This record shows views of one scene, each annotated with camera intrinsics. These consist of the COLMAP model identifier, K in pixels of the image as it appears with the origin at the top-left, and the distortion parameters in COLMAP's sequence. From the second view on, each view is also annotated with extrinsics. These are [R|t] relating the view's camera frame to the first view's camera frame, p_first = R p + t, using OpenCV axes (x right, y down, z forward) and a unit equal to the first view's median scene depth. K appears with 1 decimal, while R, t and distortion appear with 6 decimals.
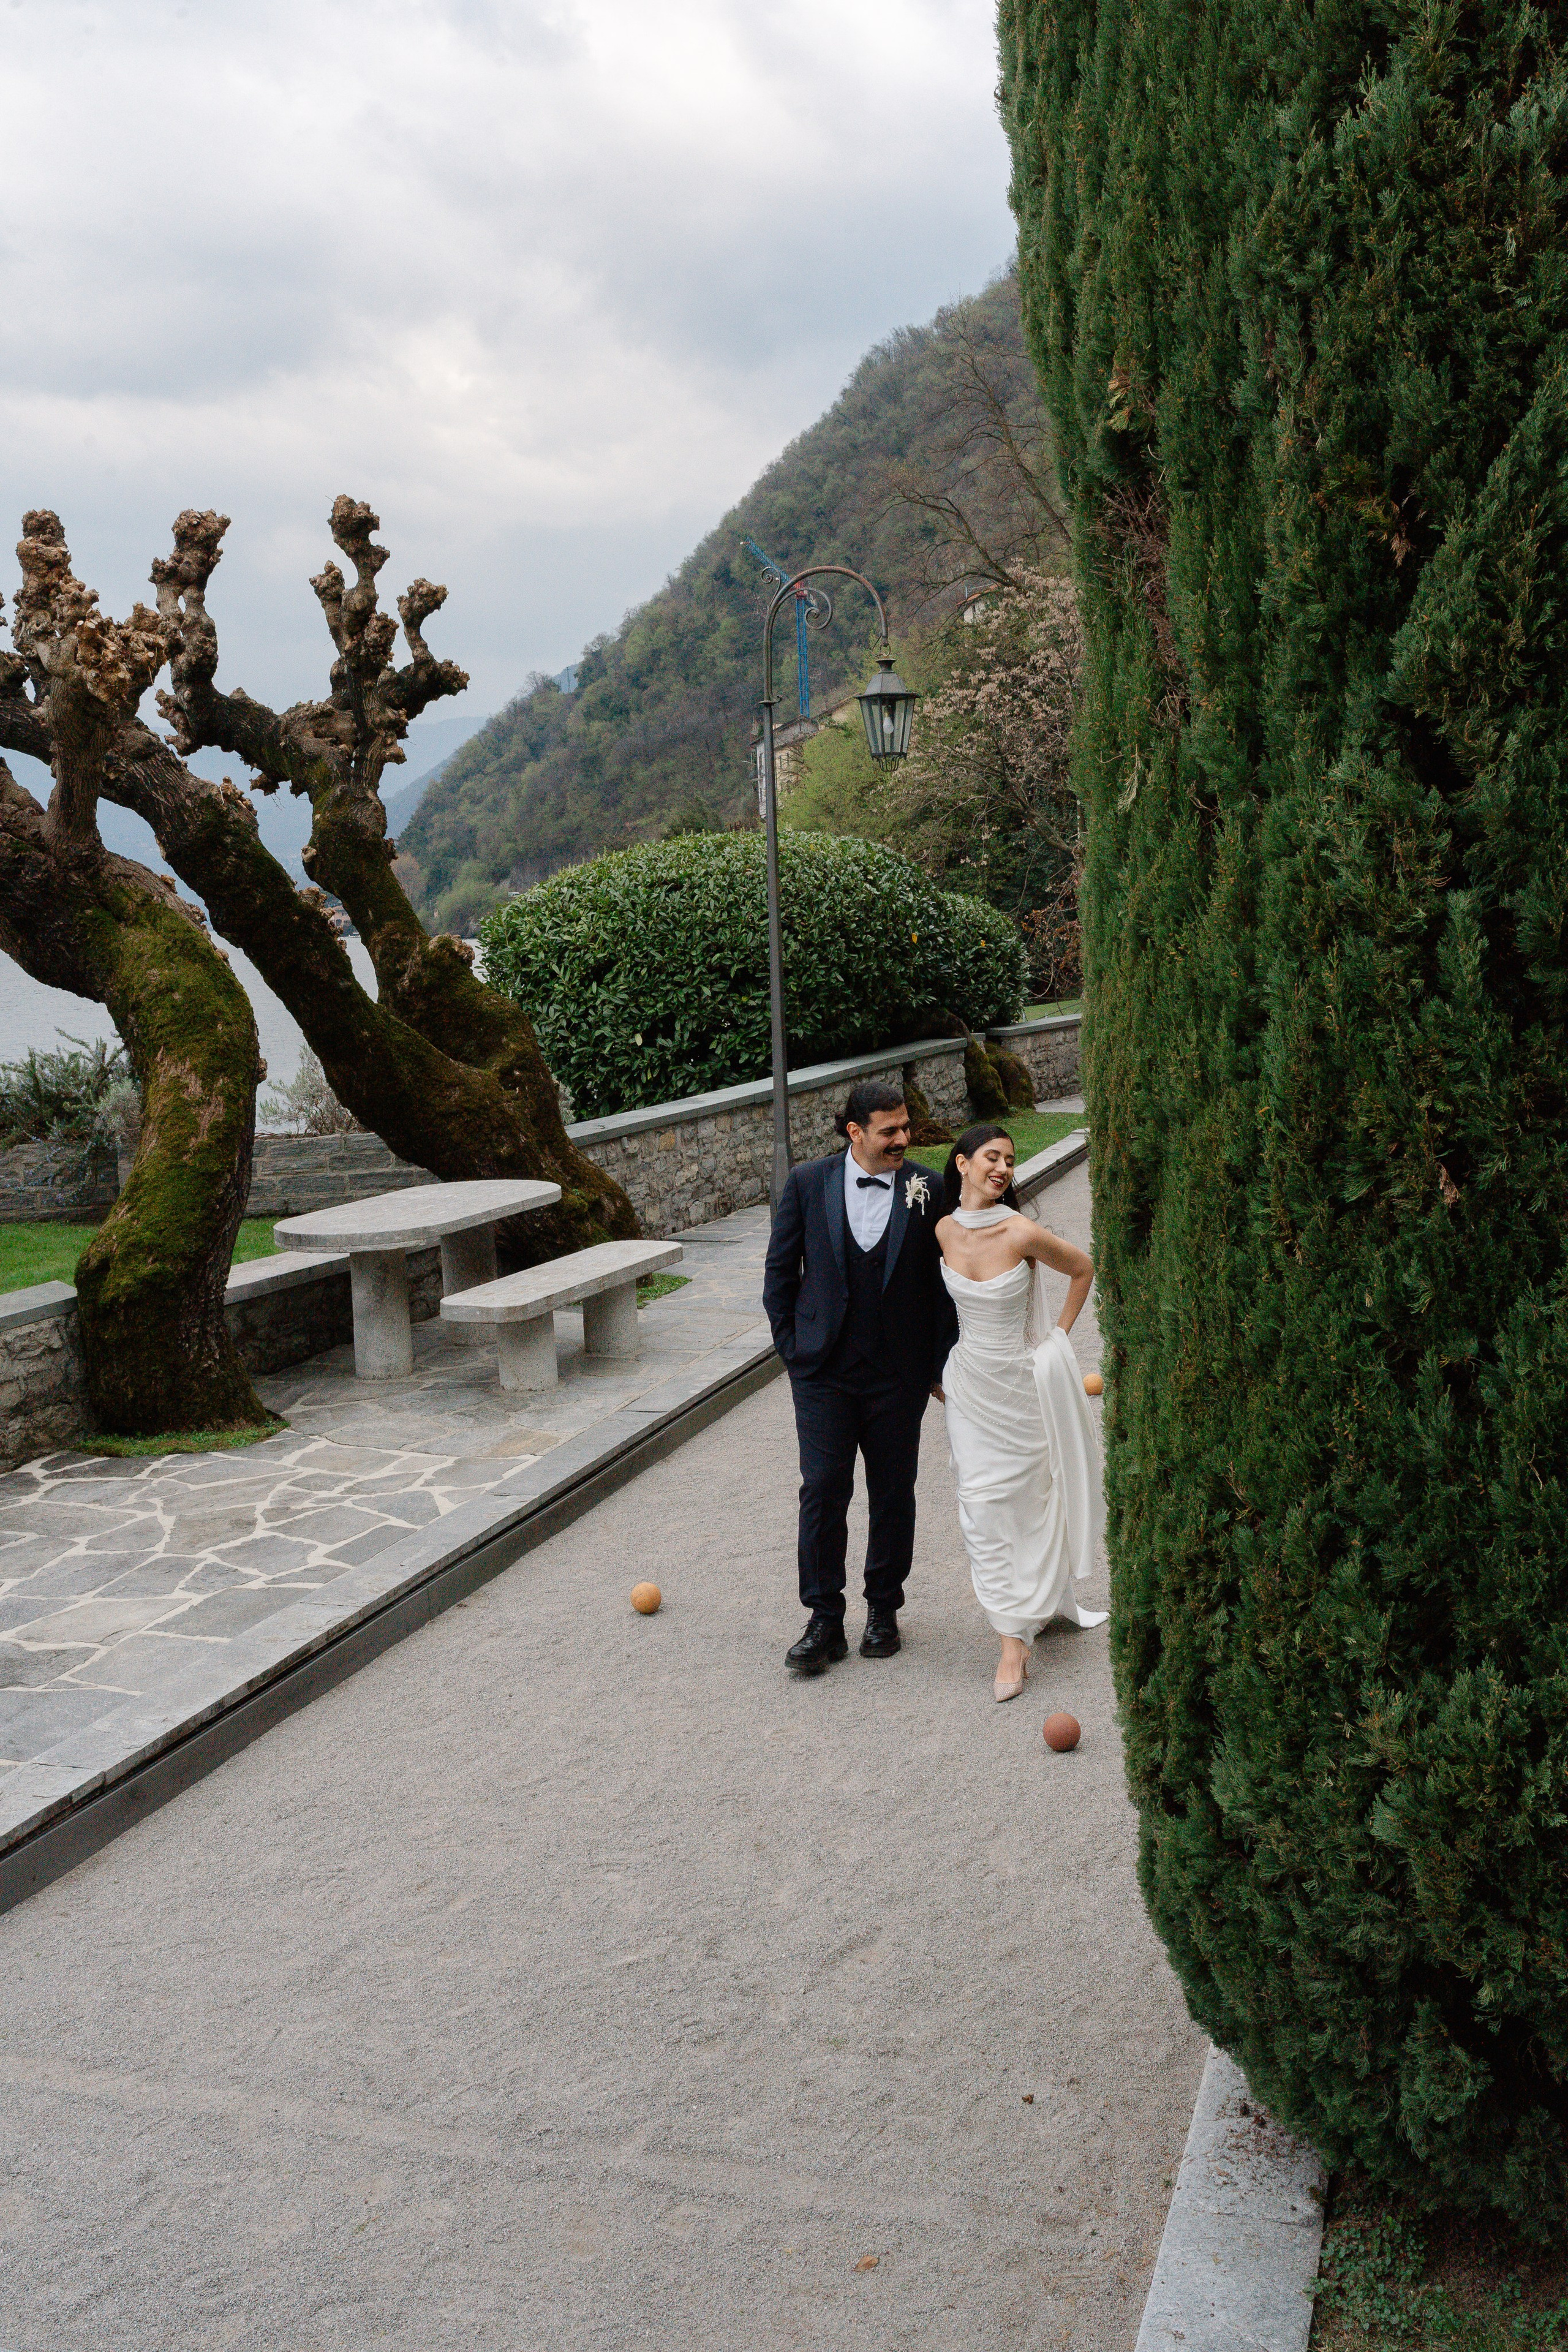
lens RADIAL K [[2092.3, 0, 788.9], [0, 2092.3, 1178.7], [0, 0, 1]] dist [-0.007464, 0.007882]
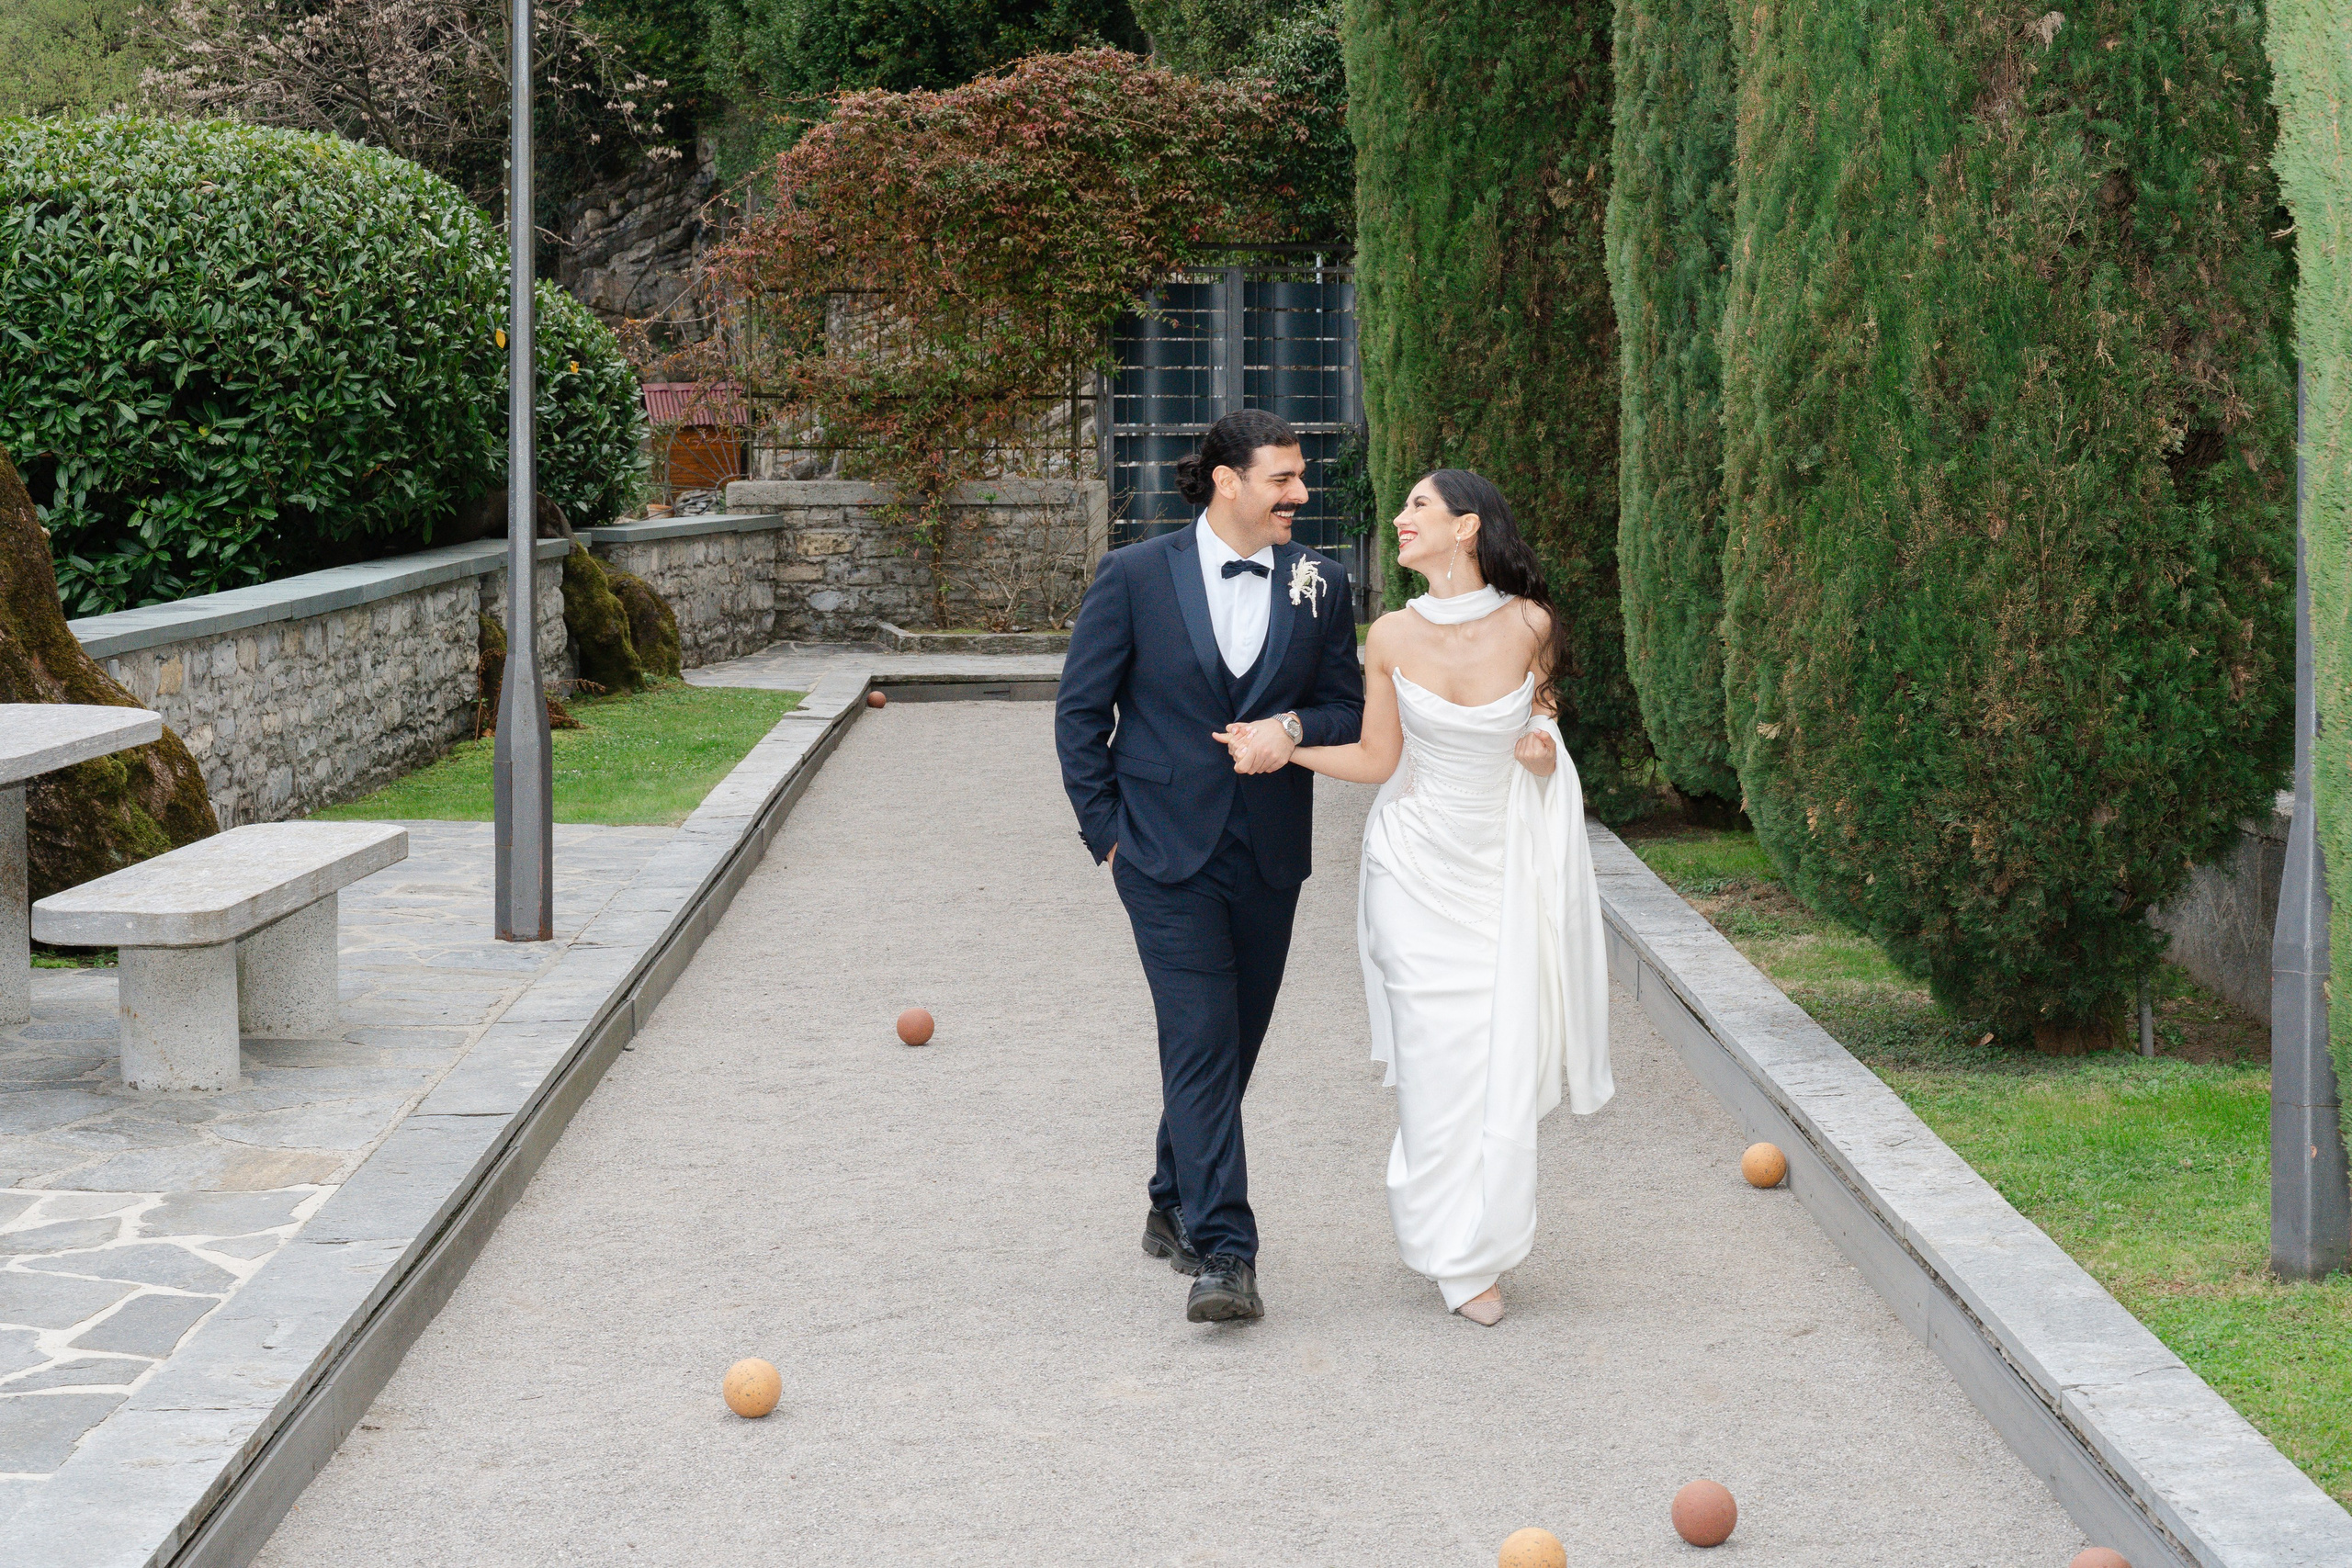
lens RADIAL K [[4029.2, 0, 1269.6], [0, 4029.2, 581.3], [0, 0, 1]] dist [0.026186, -0.063906]
pose [[0.934652, 0.028267, 0.354438, -0.211436], [0.002005, 0.996400, -0.084753, 0.057281], [-0.355558, 0.079925, 0.931231, -0.004817]]
